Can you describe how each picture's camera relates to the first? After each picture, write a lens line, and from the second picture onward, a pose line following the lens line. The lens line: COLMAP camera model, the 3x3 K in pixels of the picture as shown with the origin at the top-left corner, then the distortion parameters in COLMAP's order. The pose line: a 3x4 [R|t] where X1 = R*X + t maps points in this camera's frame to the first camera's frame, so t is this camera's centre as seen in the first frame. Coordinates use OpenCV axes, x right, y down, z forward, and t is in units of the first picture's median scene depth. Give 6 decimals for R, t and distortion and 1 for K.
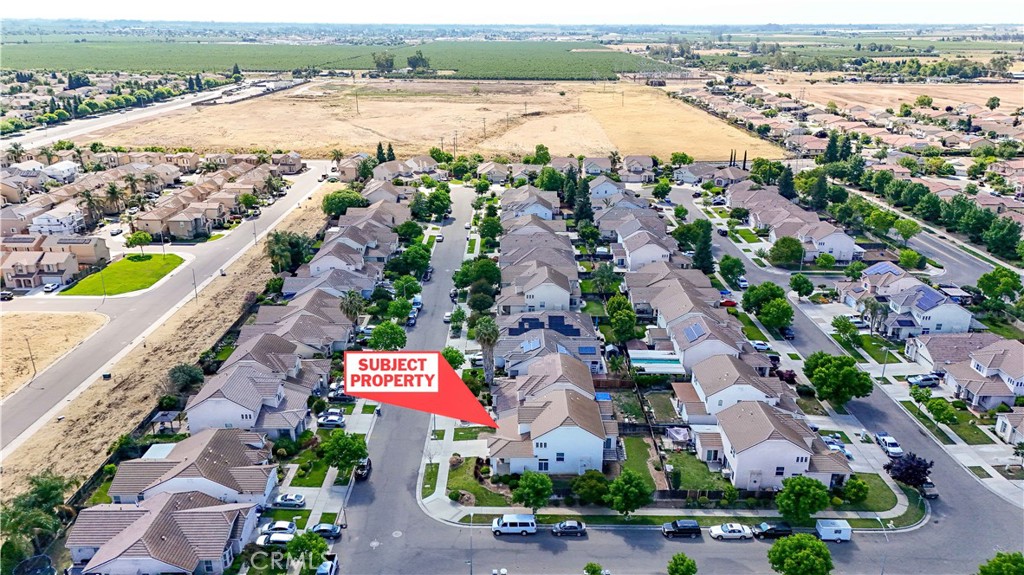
lens RADIAL K [[746.7, 0, 512.0], [0, 746.7, 287.5], [0, 0, 1]] dist [0.088040, -0.082997]
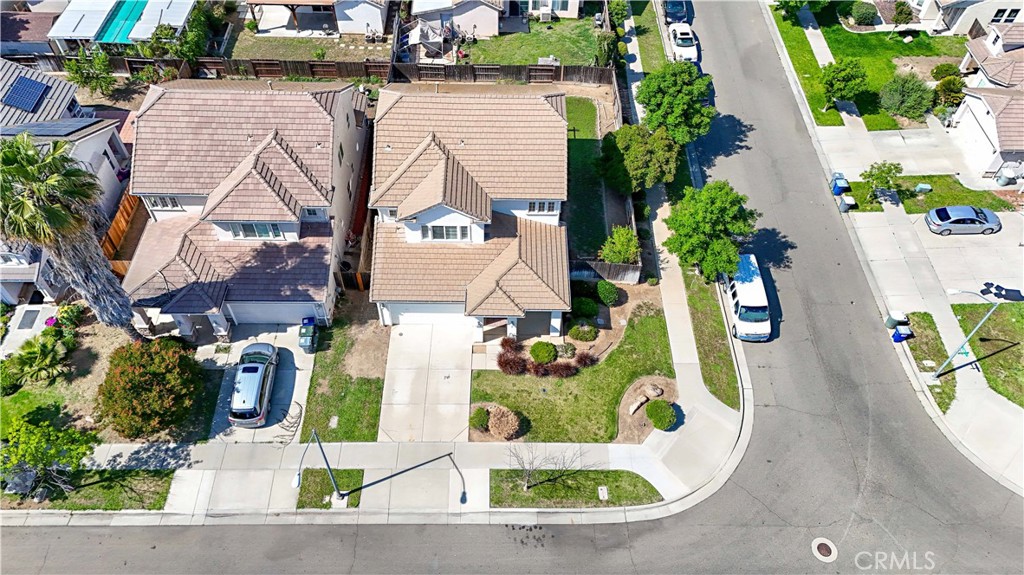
lens RADIAL K [[746.7, 0, 512.0], [0, 746.7, 287.5], [0, 0, 1]] dist [0.088040, -0.082997]
pose [[0.001208, -0.778746, 0.627338, -0.254497], [0.317802, 0.595114, 0.738134, -0.070536], [-0.948156, 0.198477, 0.248206, 0.909635]]
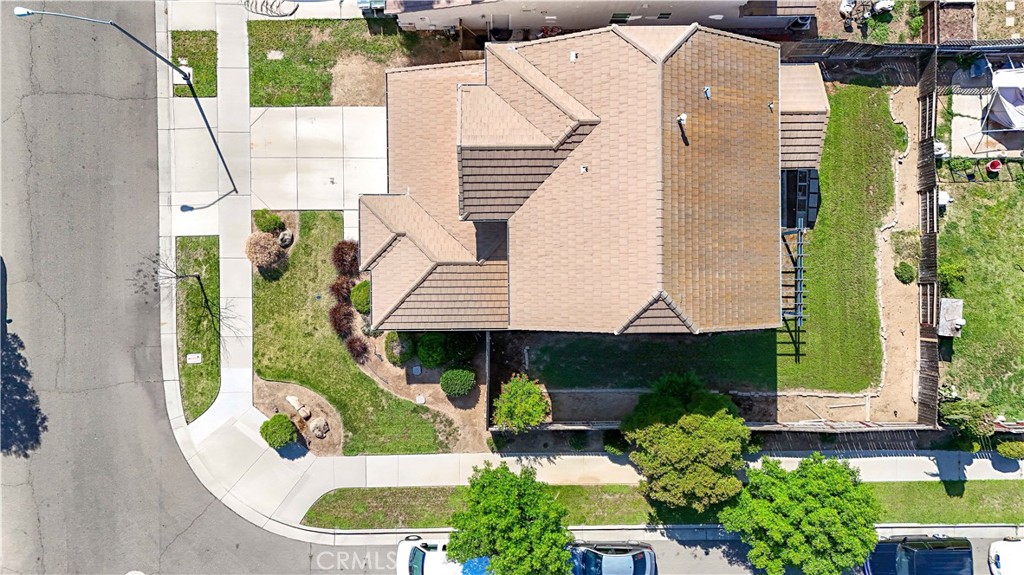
lens RADIAL K [[746.7, 0, 512.0], [0, 746.7, 287.5], [0, 0, 1]] dist [0.088040, -0.082997]
pose [[0.999944, -0.005251, 0.009216, 0.023586], [-0.006955, 0.331471, 0.943440, -0.060089], [-0.008009, -0.943451, 0.331416, 0.895184]]
